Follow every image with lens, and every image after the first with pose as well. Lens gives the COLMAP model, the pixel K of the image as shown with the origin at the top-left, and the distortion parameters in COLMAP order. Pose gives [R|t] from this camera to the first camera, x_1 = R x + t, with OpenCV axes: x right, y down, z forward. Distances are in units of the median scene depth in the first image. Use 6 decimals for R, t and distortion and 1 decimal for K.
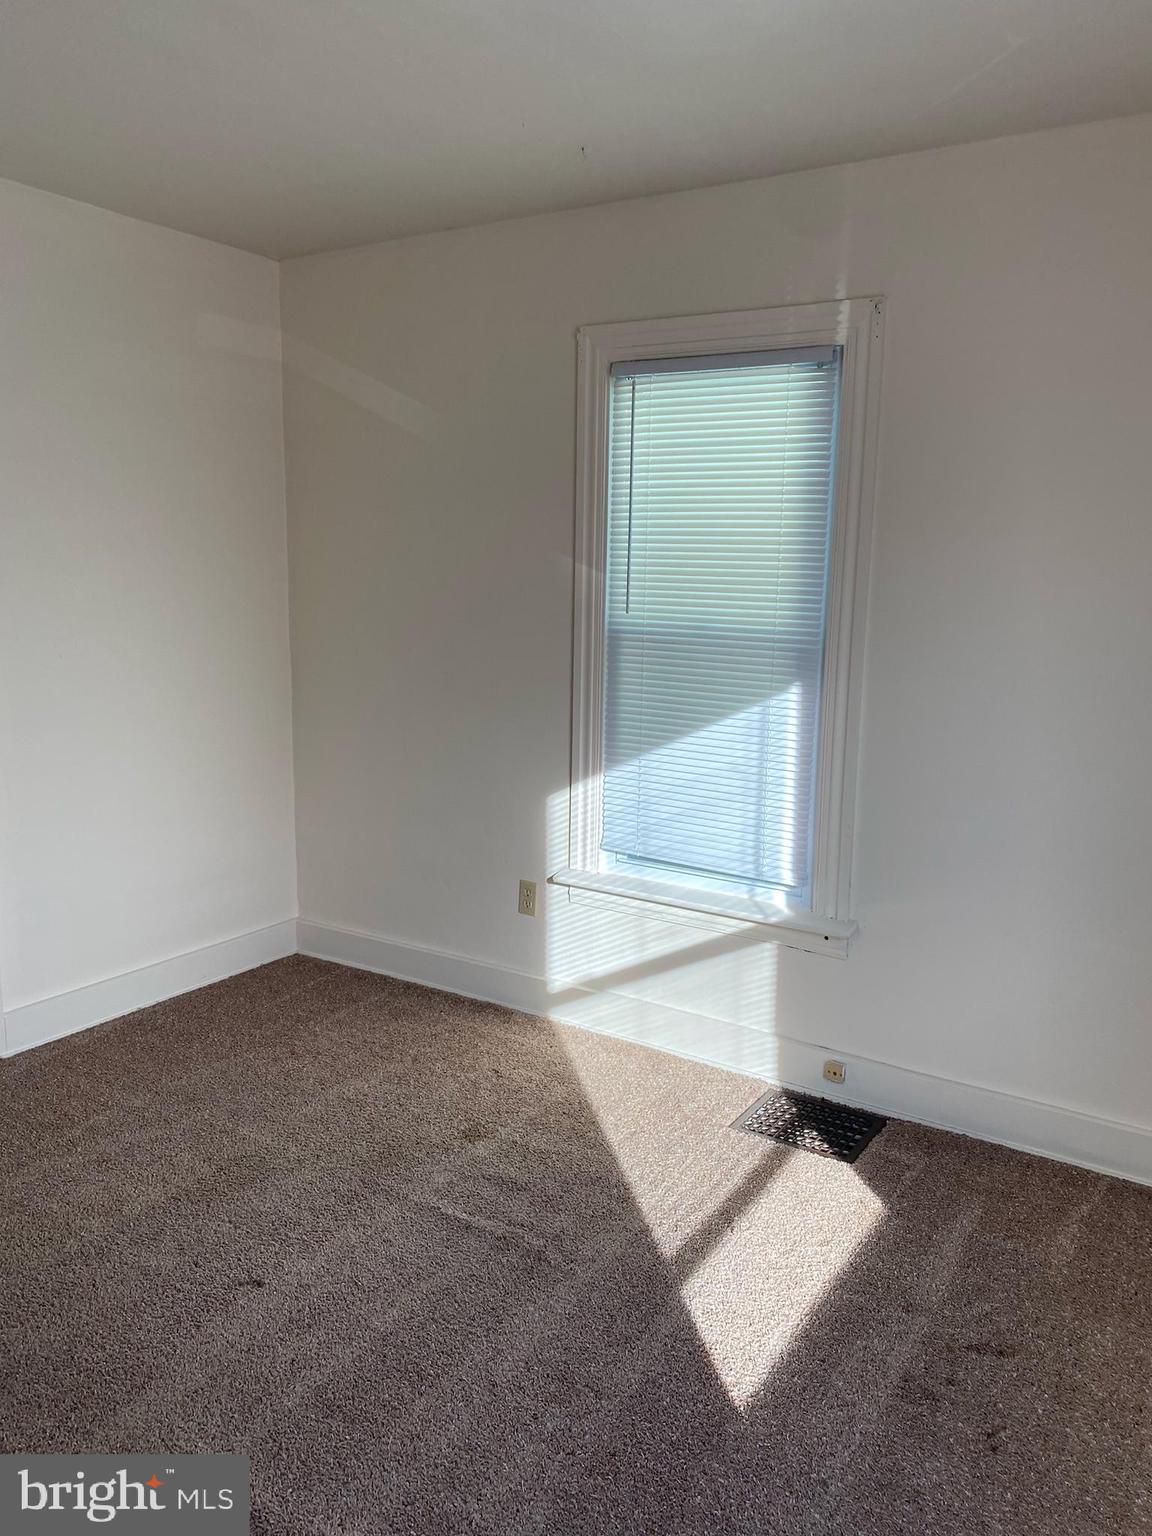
lens RADIAL K [[1171.4, 0, 576.0], [0, 1171.4, 768.0], [0, 0, 1]] dist [0.003246, 0.000147]
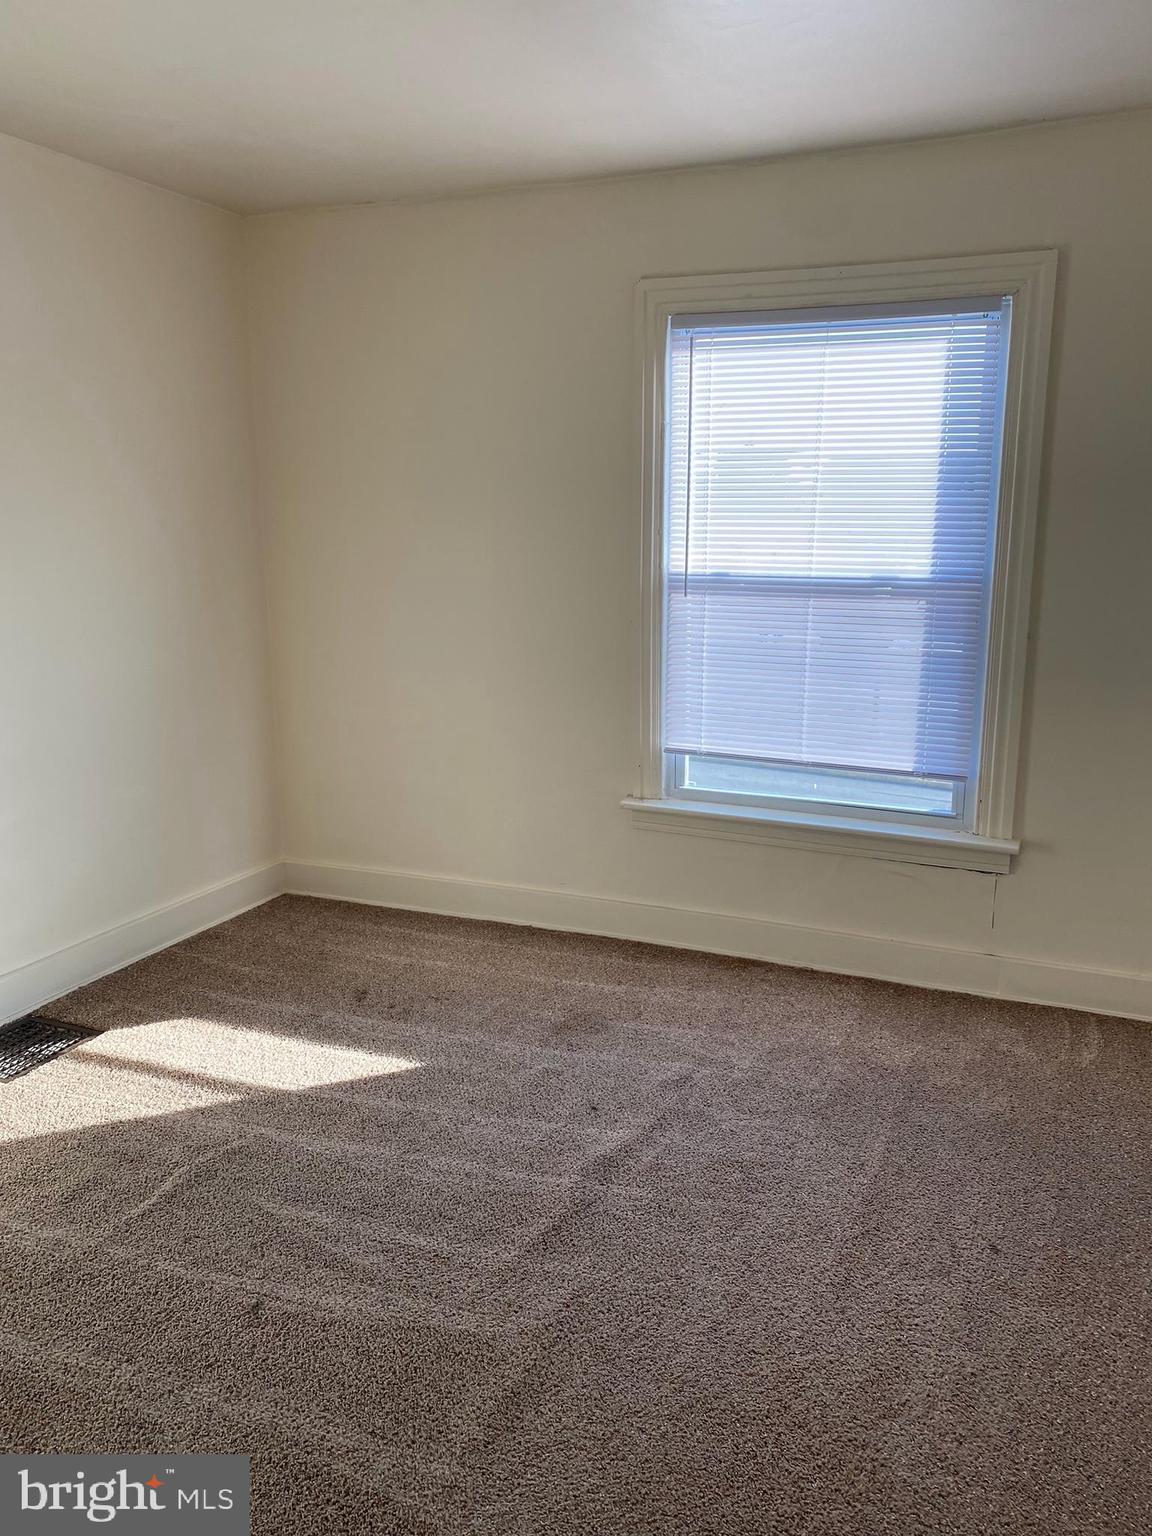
lens RADIAL K [[1171.4, 0, 576.0], [0, 1171.4, 768.0], [0, 0, 1]] dist [0.003246, 0.000147]
pose [[-0.160834, -0.236844, 0.958143, -0.990102], [0.157562, 0.952170, 0.261816, -0.162421], [-0.974324, 0.193076, -0.115824, 0.680264]]
